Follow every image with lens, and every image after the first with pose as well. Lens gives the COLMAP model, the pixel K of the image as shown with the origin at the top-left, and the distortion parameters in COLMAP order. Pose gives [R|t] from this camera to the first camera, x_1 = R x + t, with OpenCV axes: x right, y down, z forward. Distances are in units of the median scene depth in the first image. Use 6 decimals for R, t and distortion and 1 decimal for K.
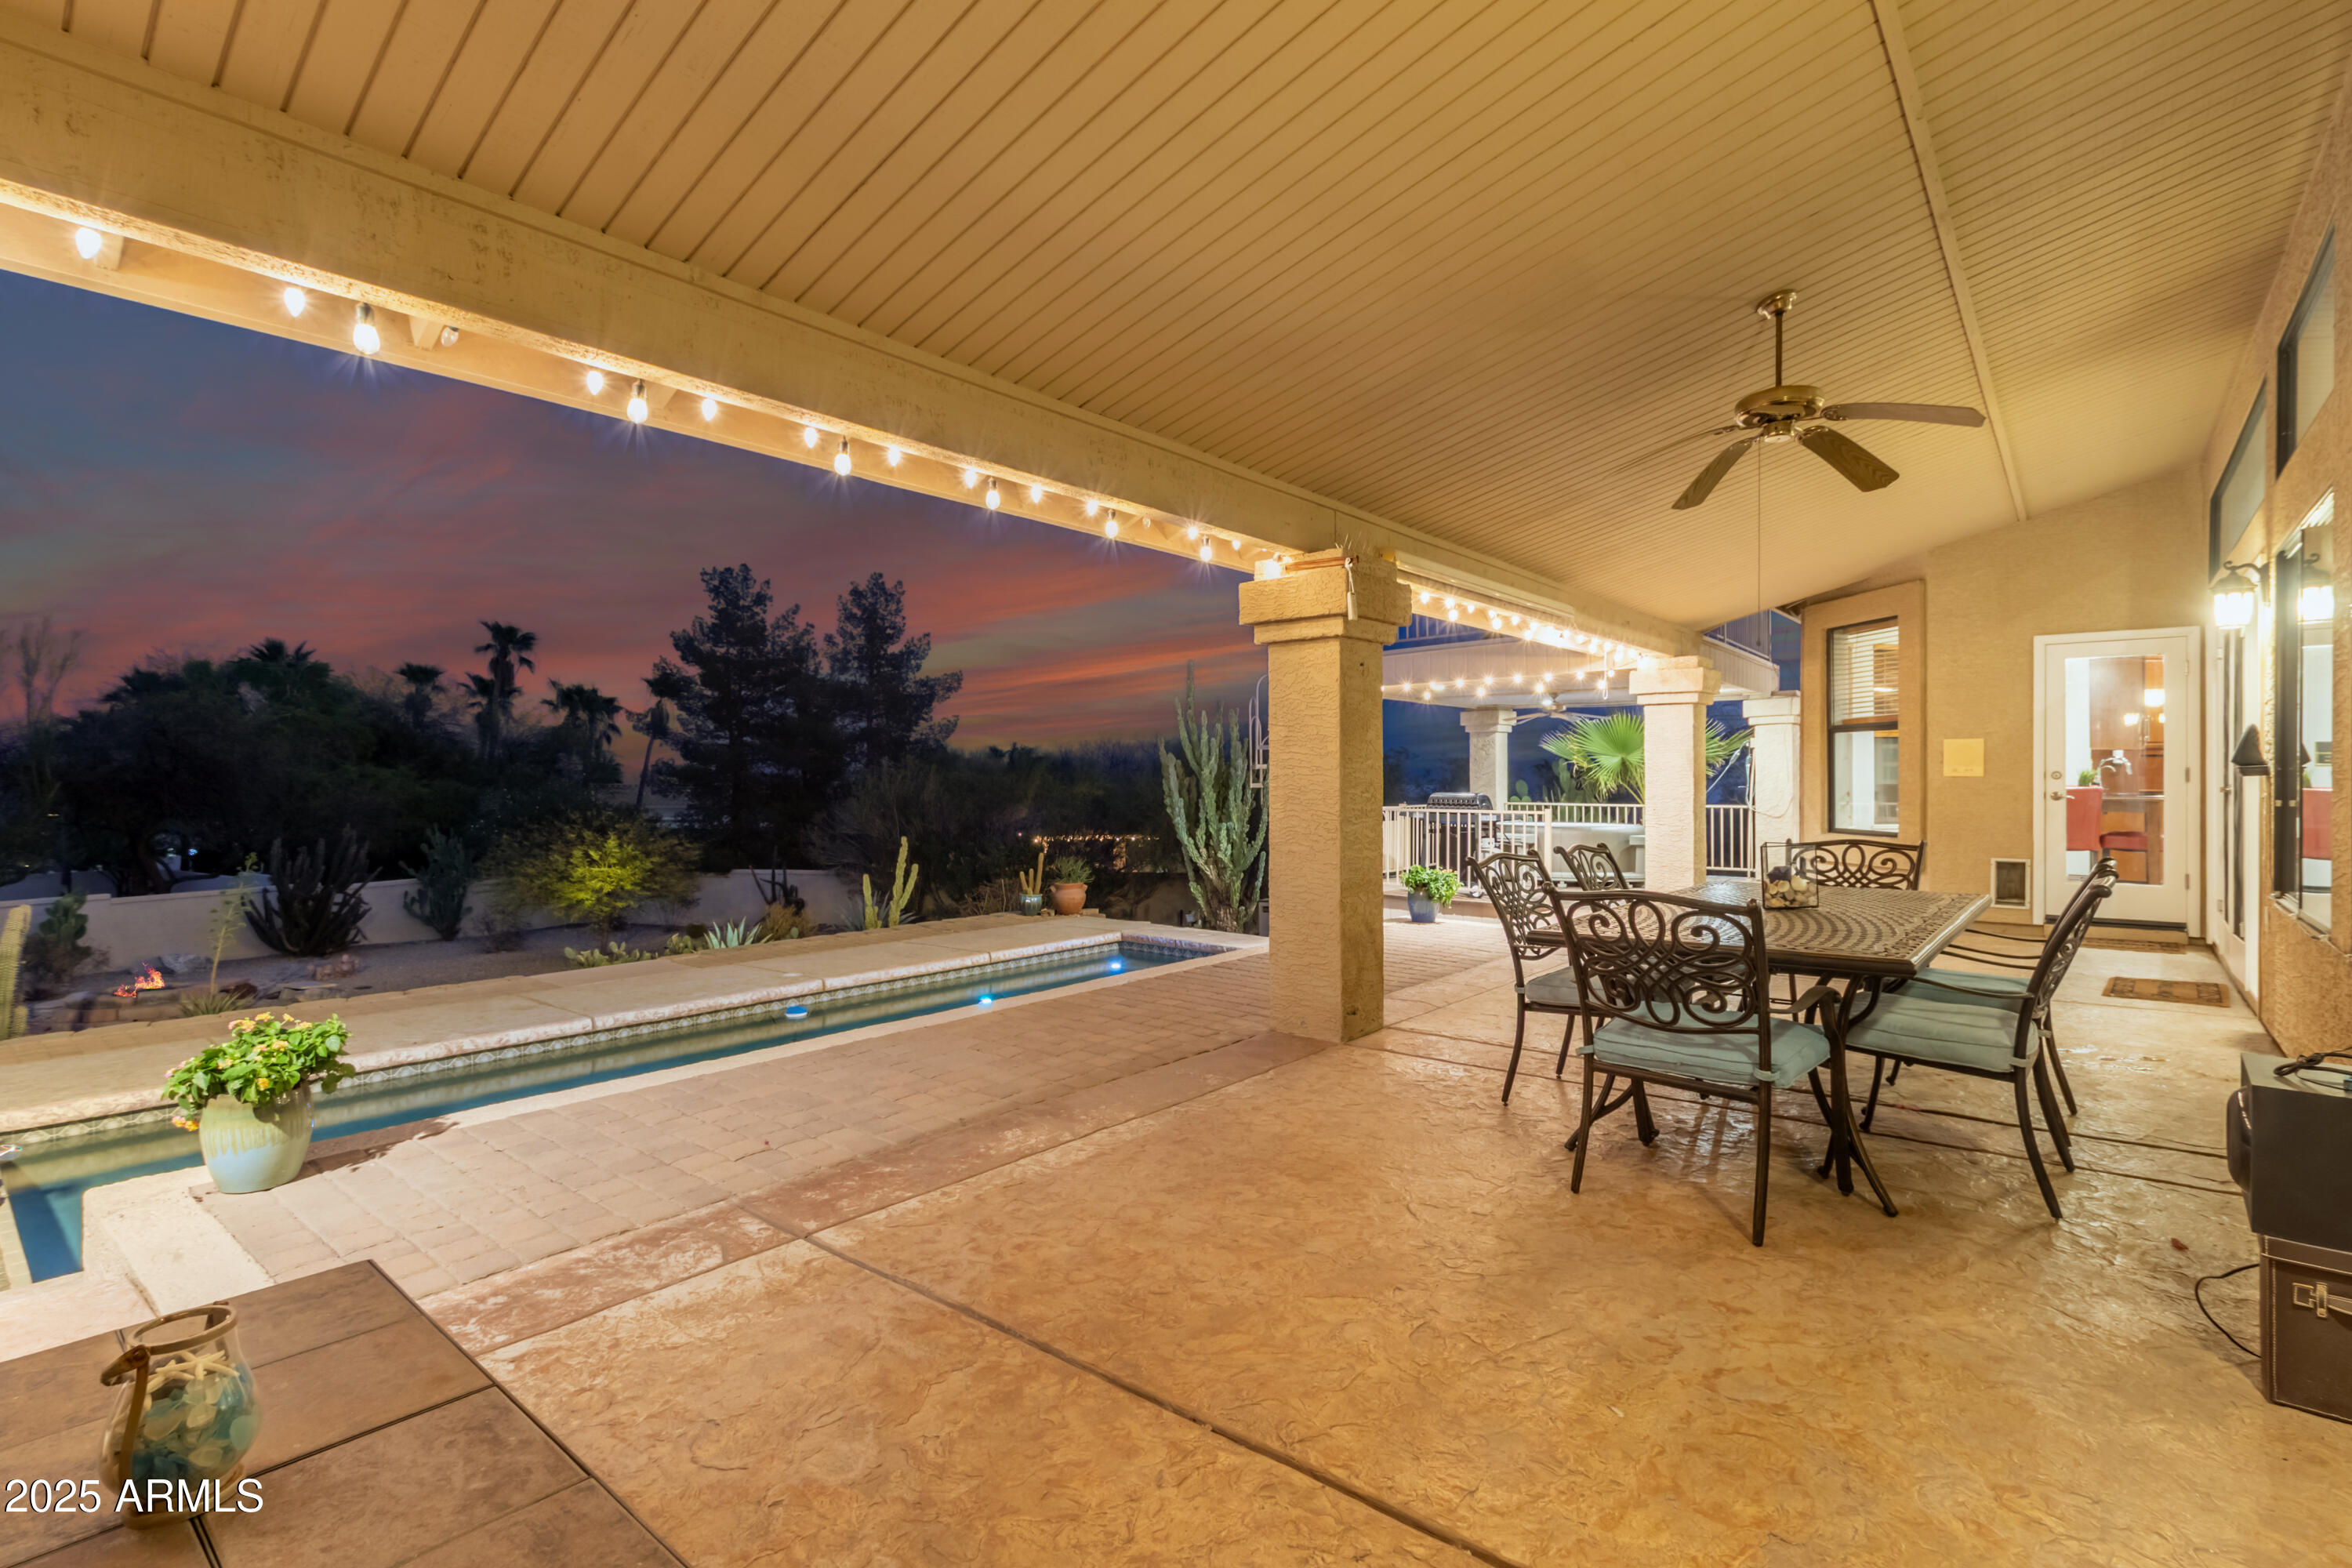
lens RADIAL K [[1074.6, 0, 1164.4], [0, 1074.6, 776.6], [0, 0, 1]] dist [0.003442, 0.000689]
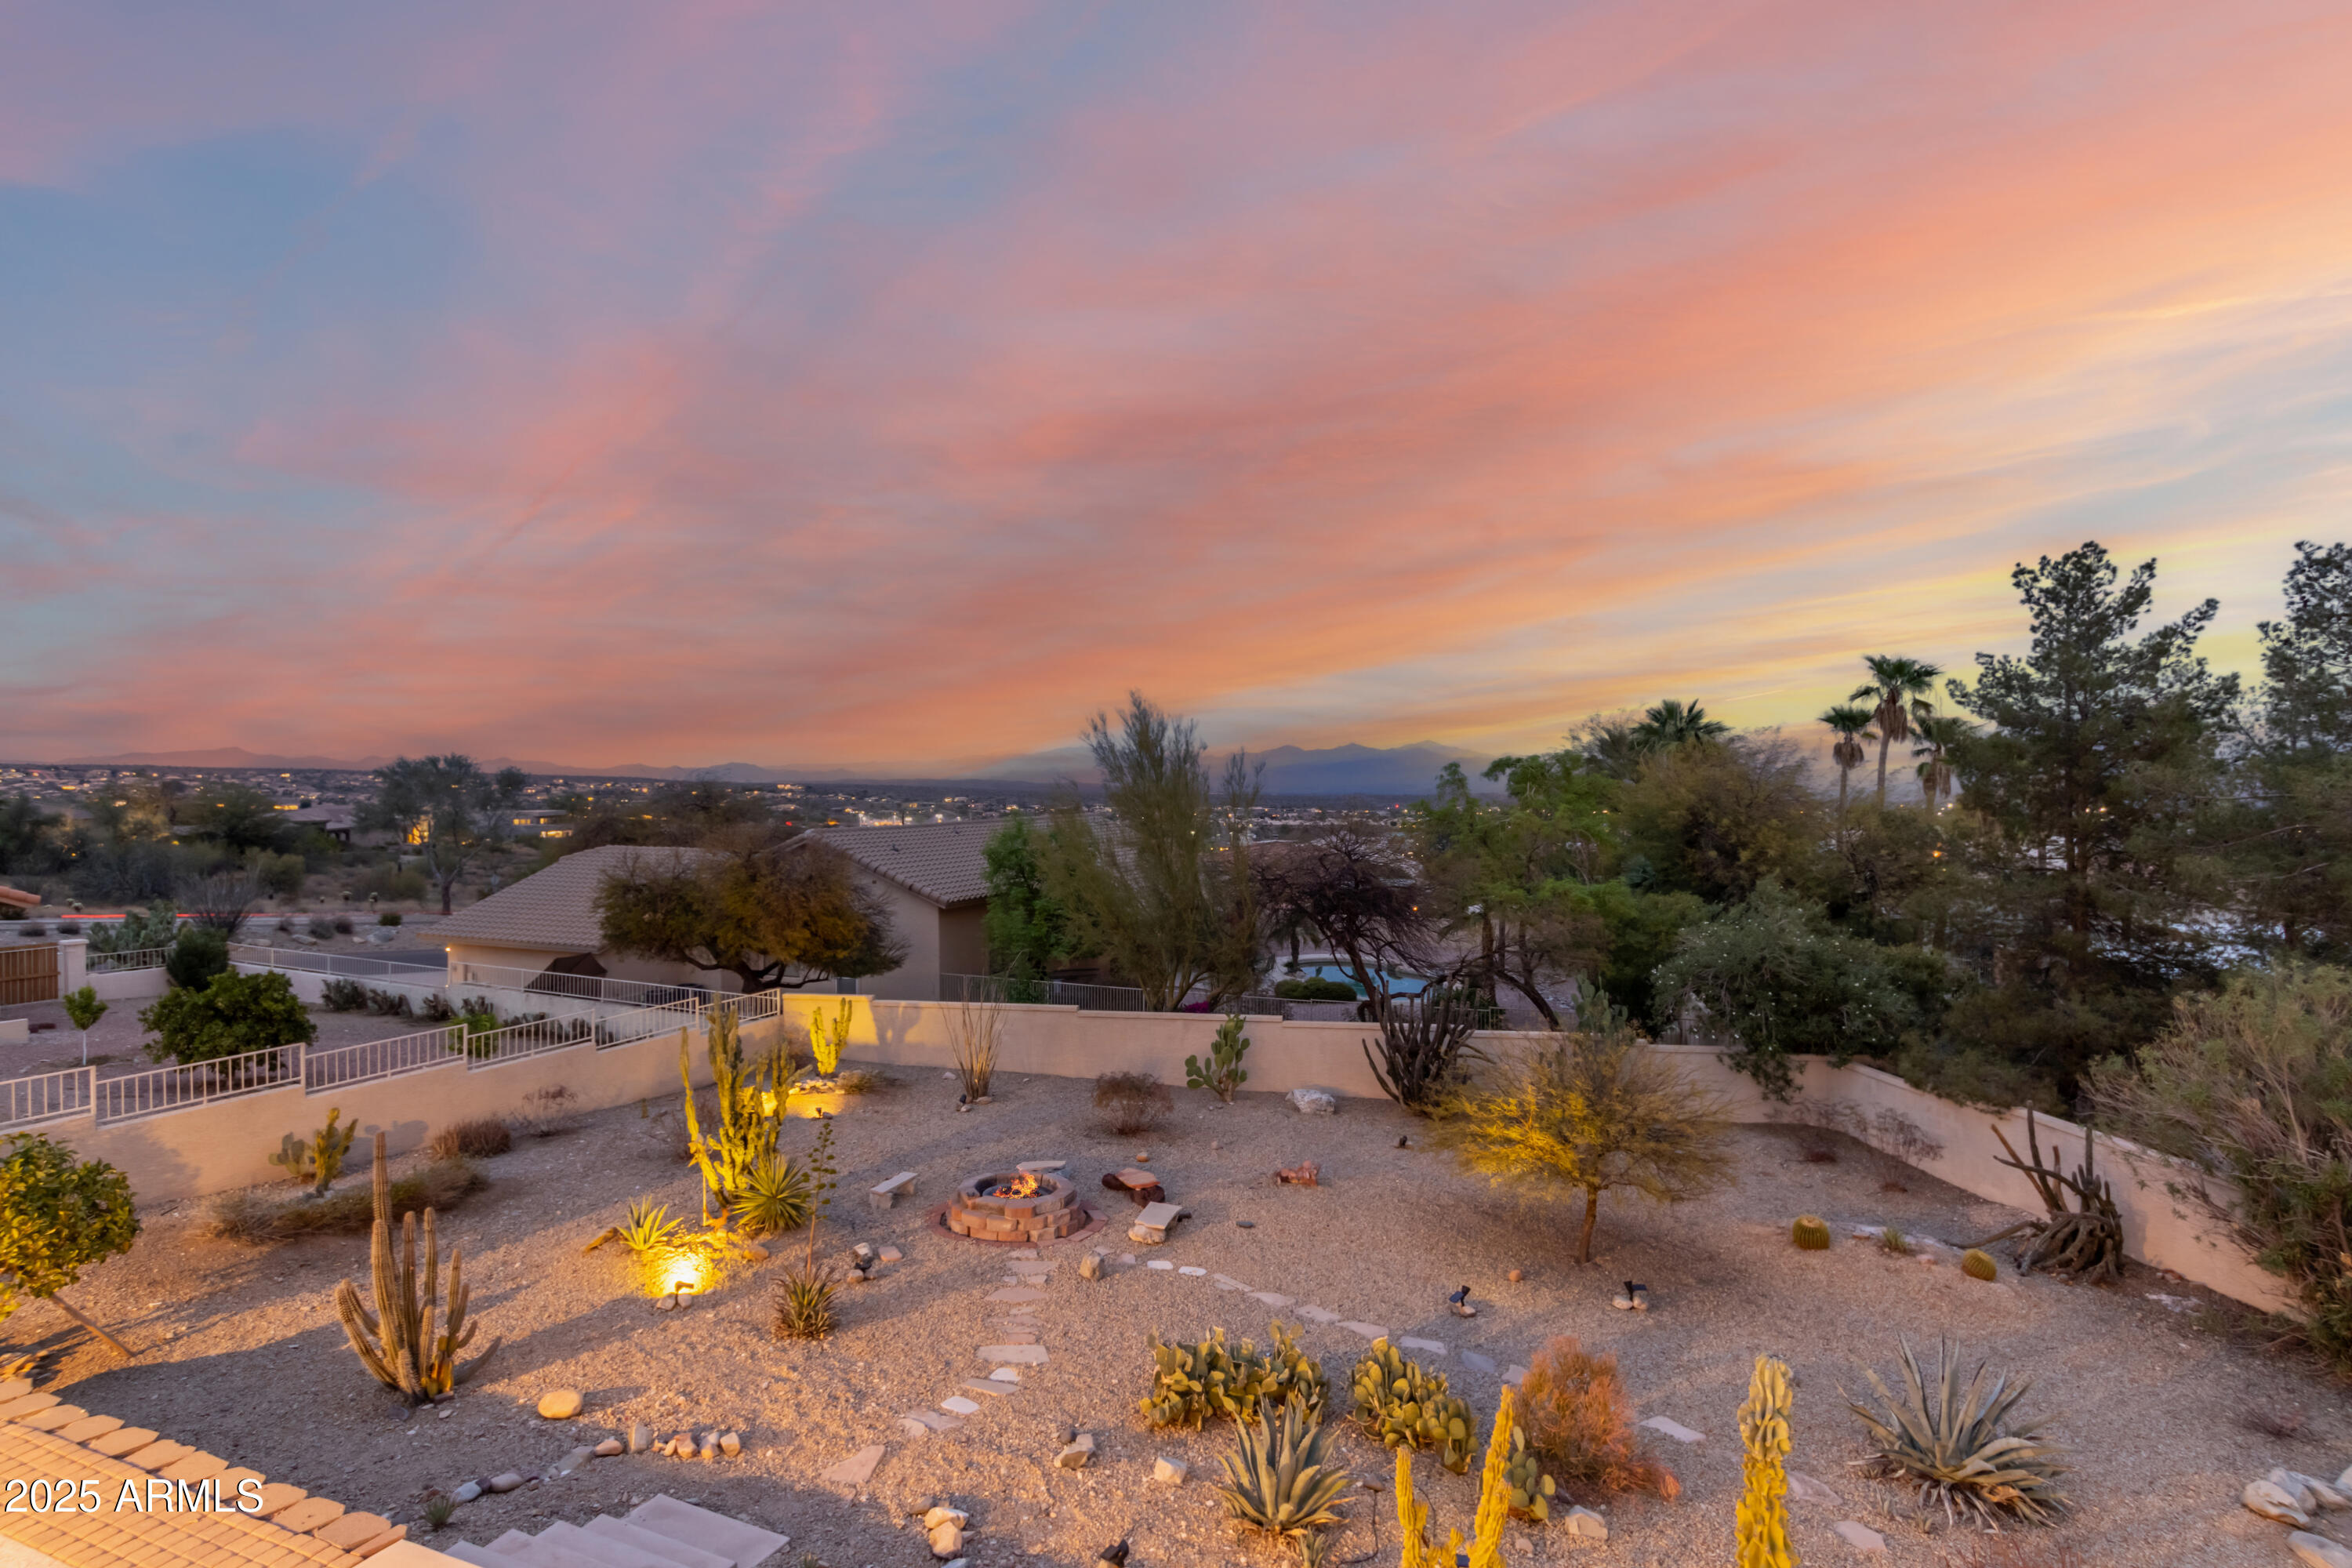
lens RADIAL K [[1195.7, 0, 1177.0], [0, 1195.7, 787.0], [0, 0, 1]] dist [0.001123, -0.000226]
pose [[0.301551, 0.002795, -0.953446, 0.055848], [0.000181, 0.999996, 0.002989, -0.084178], [0.953450, -0.001074, 0.301549, 0.419031]]
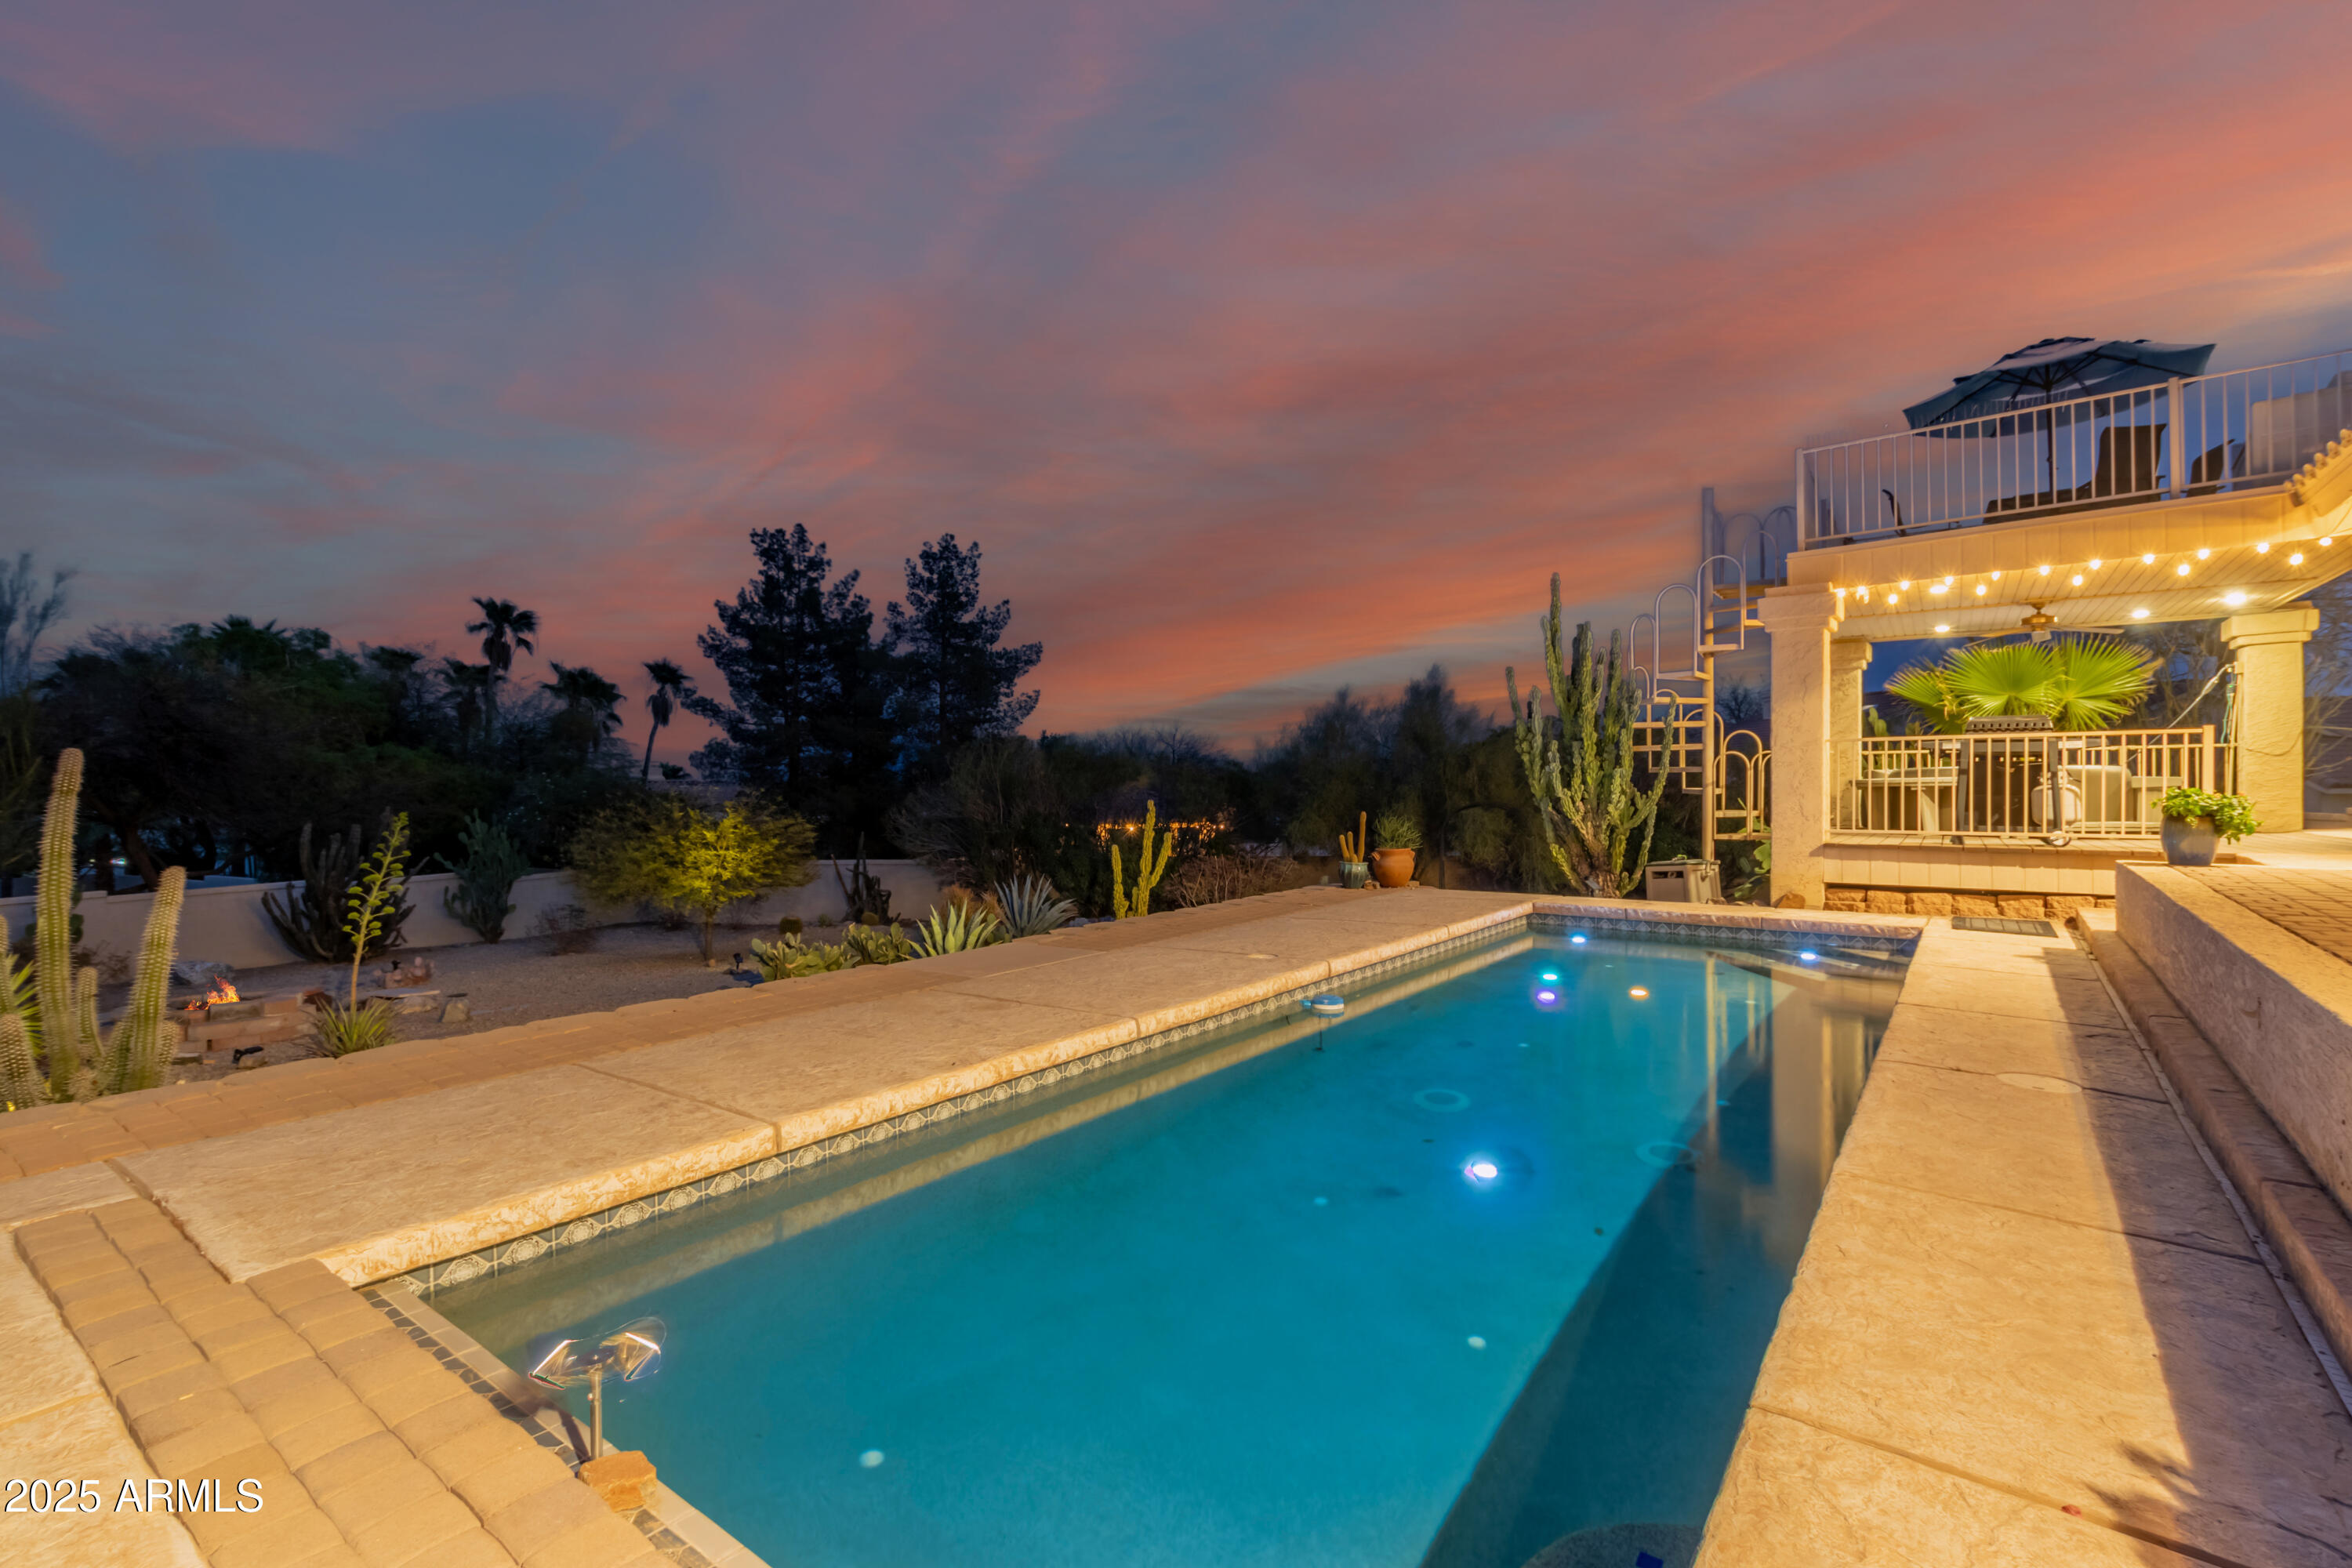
lens RADIAL K [[1074.6, 0, 1182.6], [0, 1074.6, 781.1], [0, 0, 1]] dist [0.003442, 0.000689]
pose [[0.998452, -0.009733, 0.054753, -0.134680], [0.009504, 0.999945, 0.004442, 0.019425], [-0.054793, -0.003915, 0.998490, 0.087613]]
